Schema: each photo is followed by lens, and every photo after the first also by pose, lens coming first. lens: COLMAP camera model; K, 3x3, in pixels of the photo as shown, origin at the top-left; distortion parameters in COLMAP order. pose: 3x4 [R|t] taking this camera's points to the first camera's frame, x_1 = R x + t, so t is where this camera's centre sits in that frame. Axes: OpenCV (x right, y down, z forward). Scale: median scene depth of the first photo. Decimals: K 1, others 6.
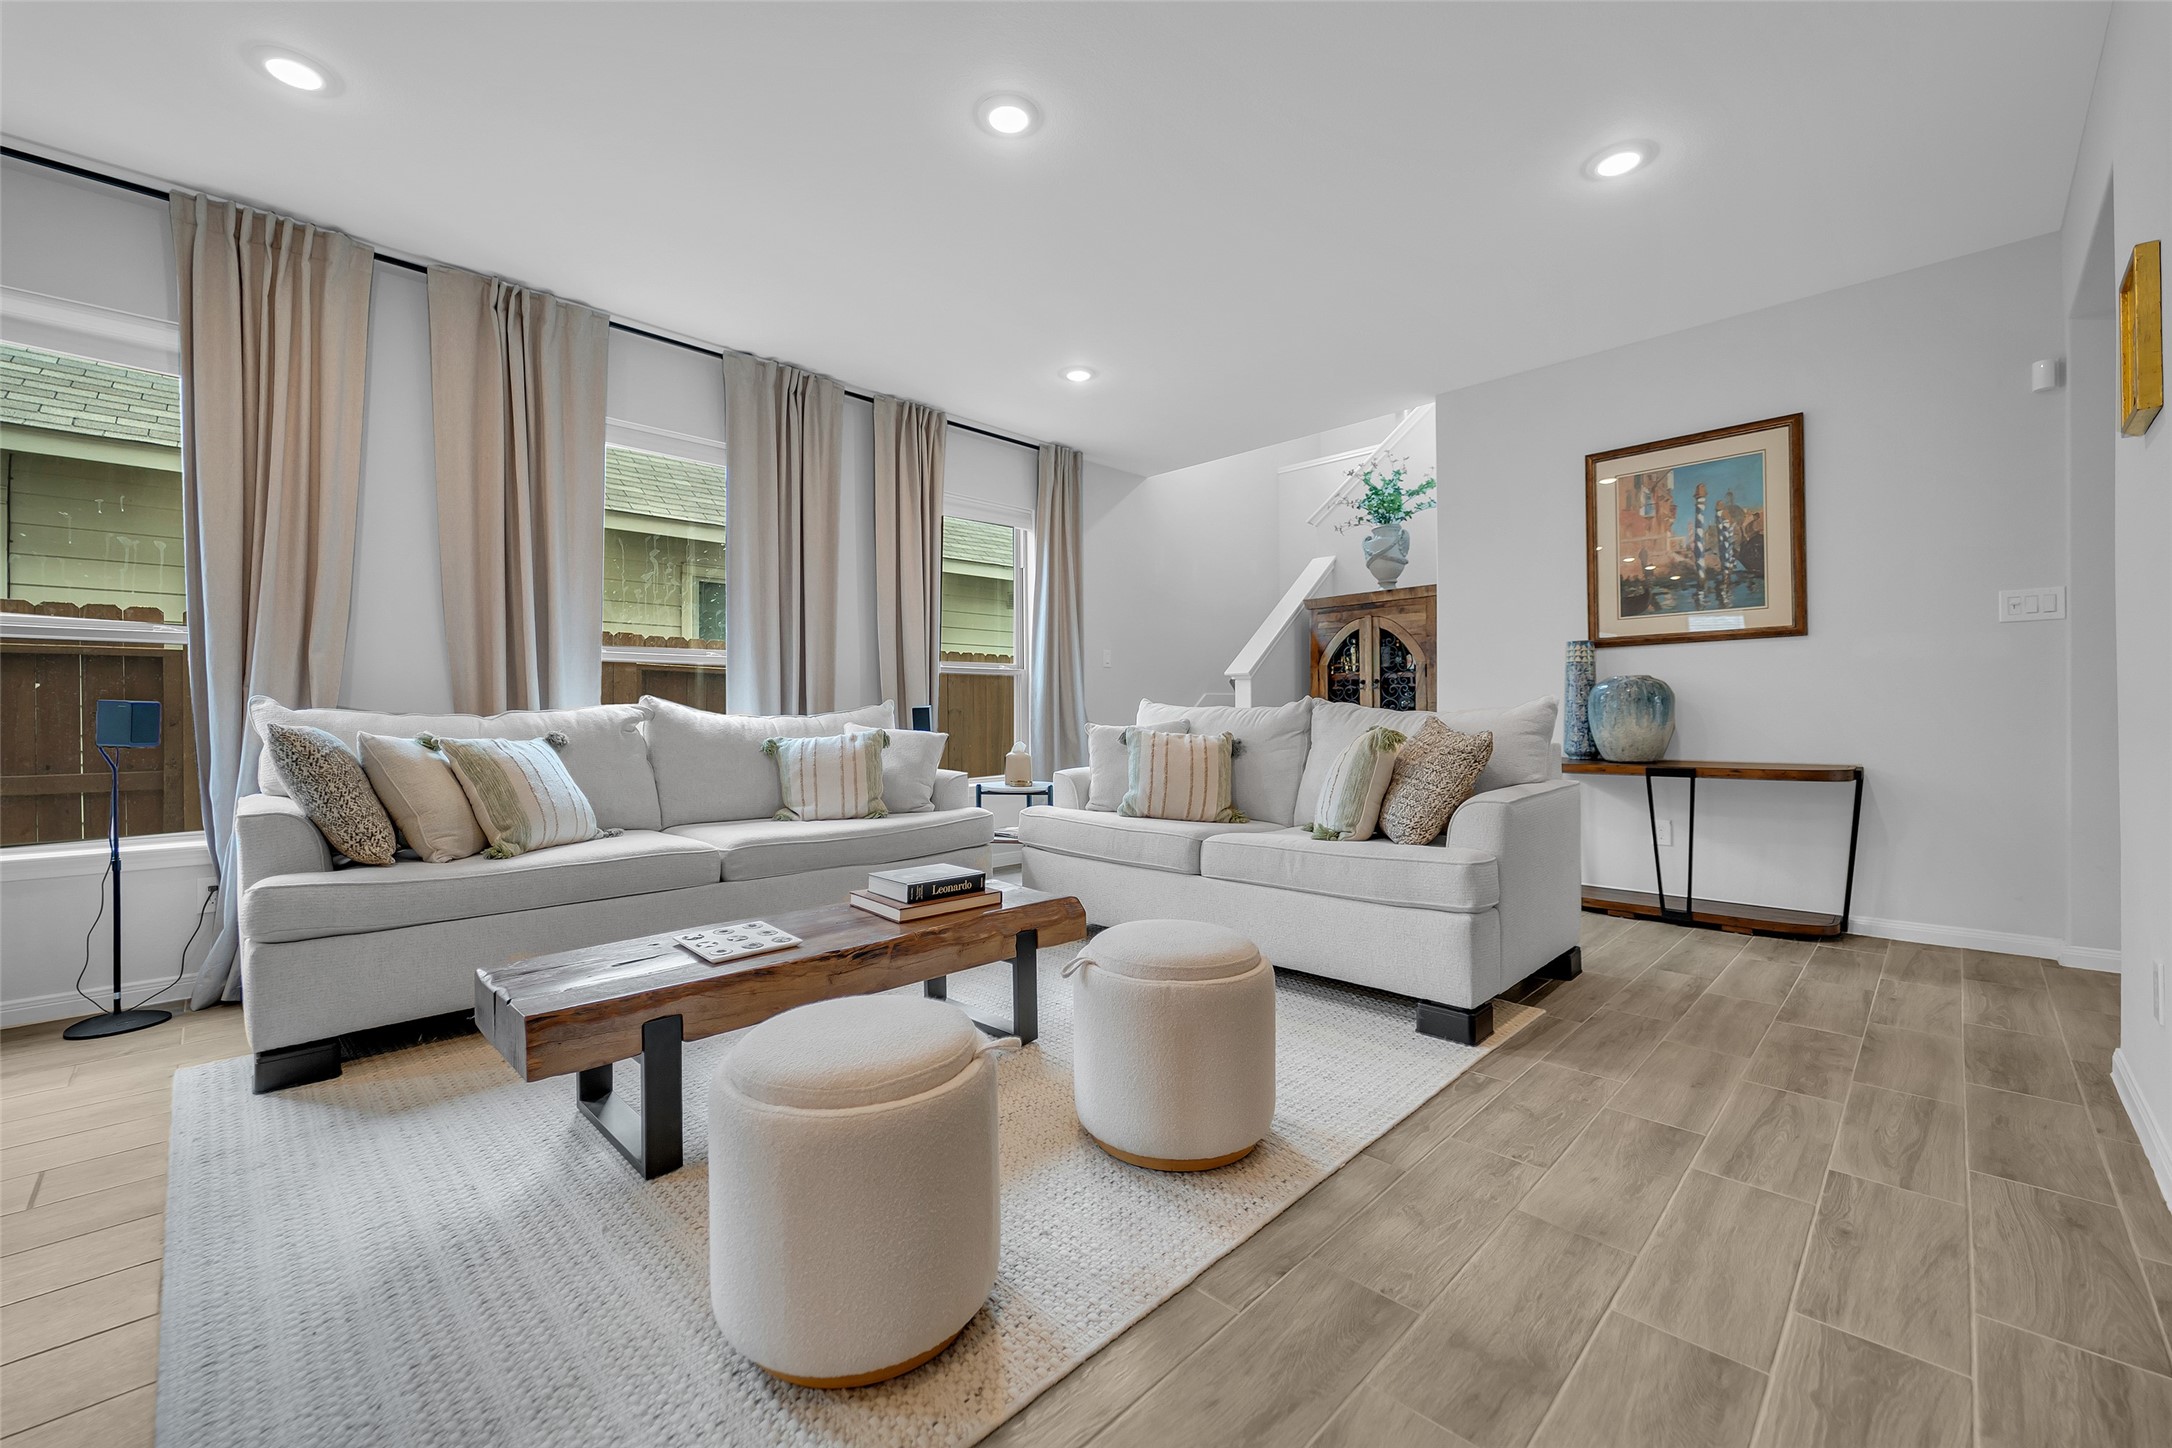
lens RADIAL K [[879.8, 0, 1078.7], [0, 879.8, 718.2], [0, 0, 1]] dist [0.005181, -0.002958]
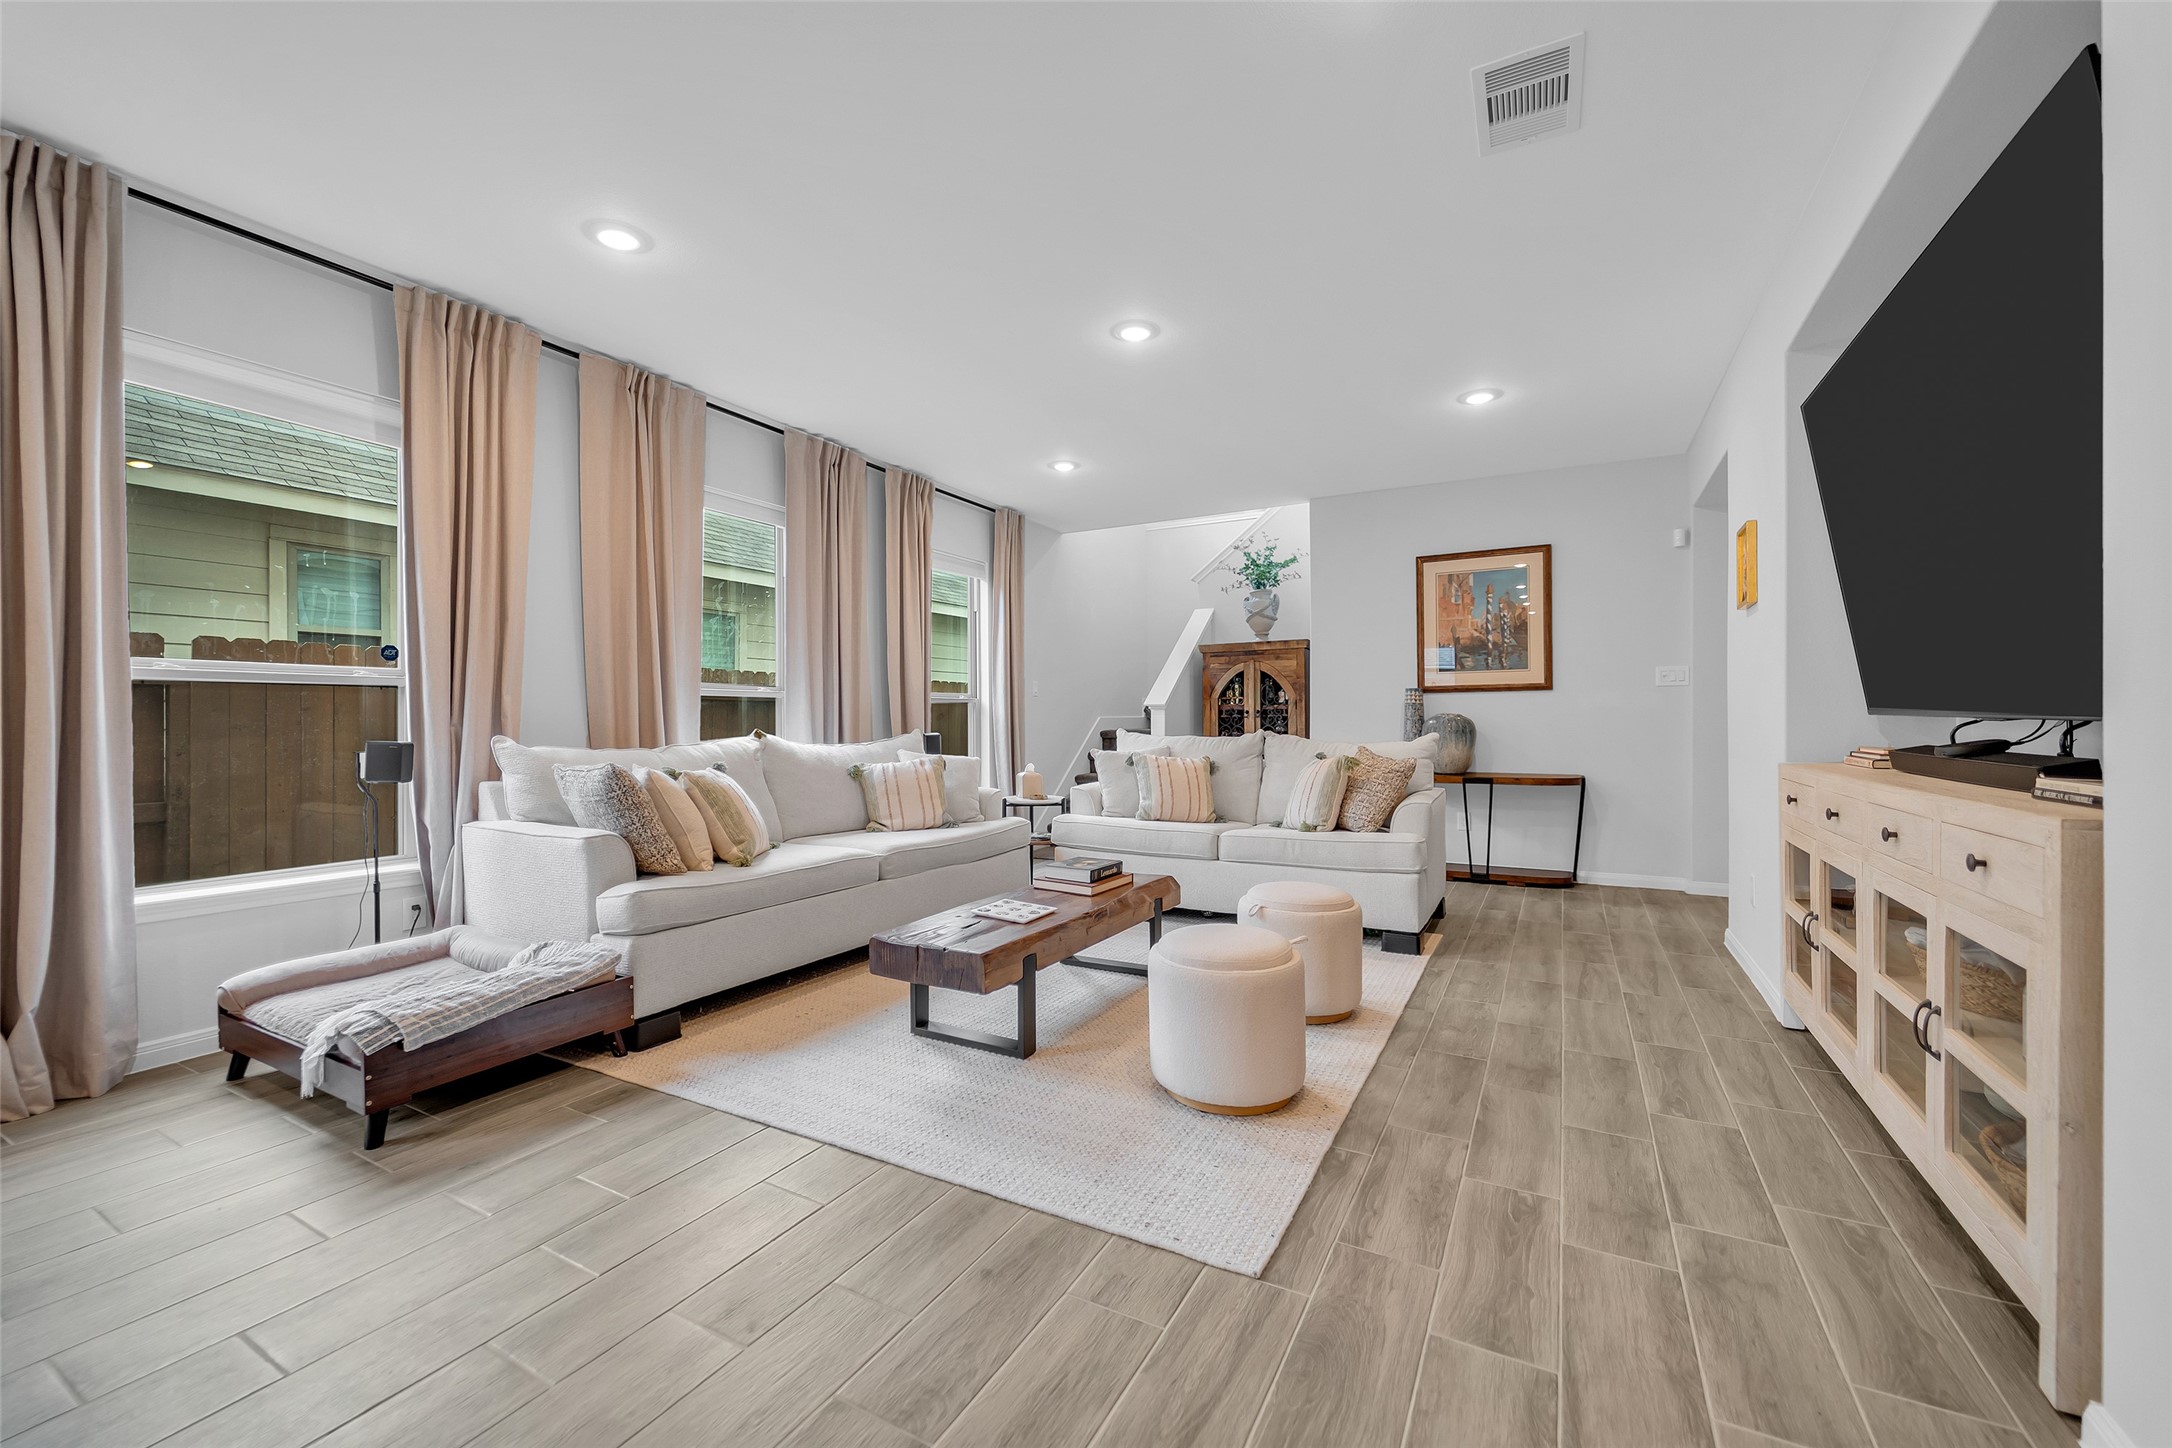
lens RADIAL K [[879.8, 0, 1084.5], [0, 879.8, 728.2], [0, 0, 1]] dist [0.005181, -0.002958]
pose [[0.960013, 0.002036, 0.279948, -0.377523], [-0.002992, 0.999991, 0.002986, -0.029443], [-0.279939, -0.003704, 0.960011, -0.237482]]
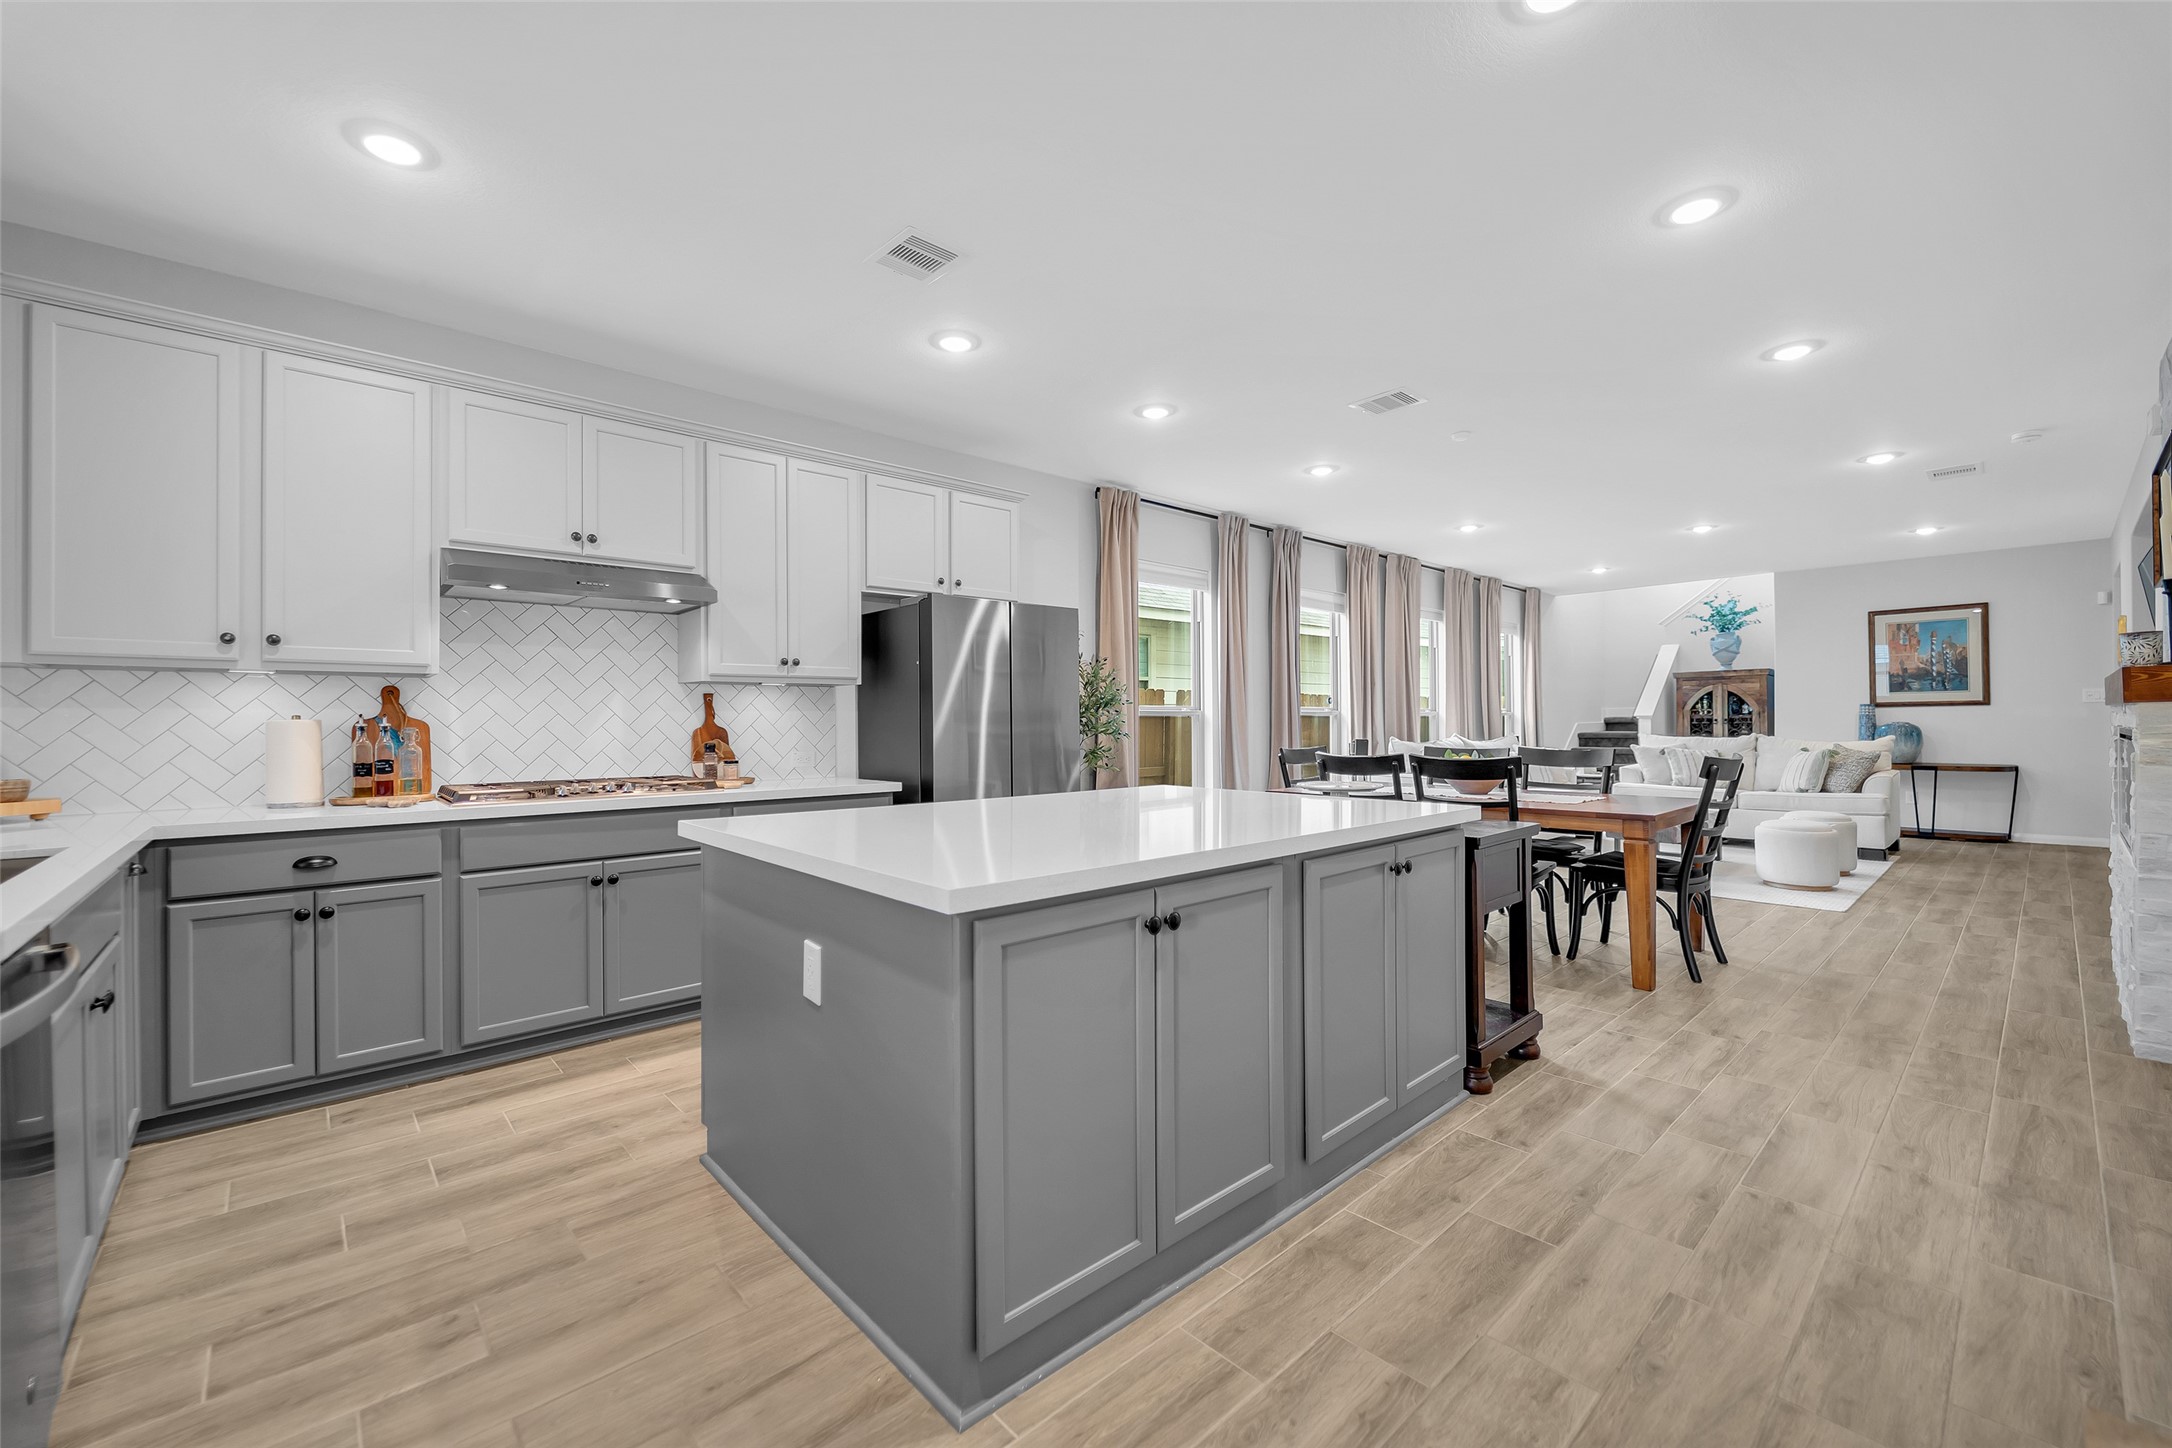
lens RADIAL K [[879.8, 0, 1086.6], [0, 879.8, 731.7], [0, 0, 1]] dist [0.005181, -0.002958]
pose [[0.999570, 0.005678, -0.028783, -1.310447], [-0.005610, 0.999981, 0.002456, -0.021541], [0.028796, -0.002294, 0.999583, -1.211135]]
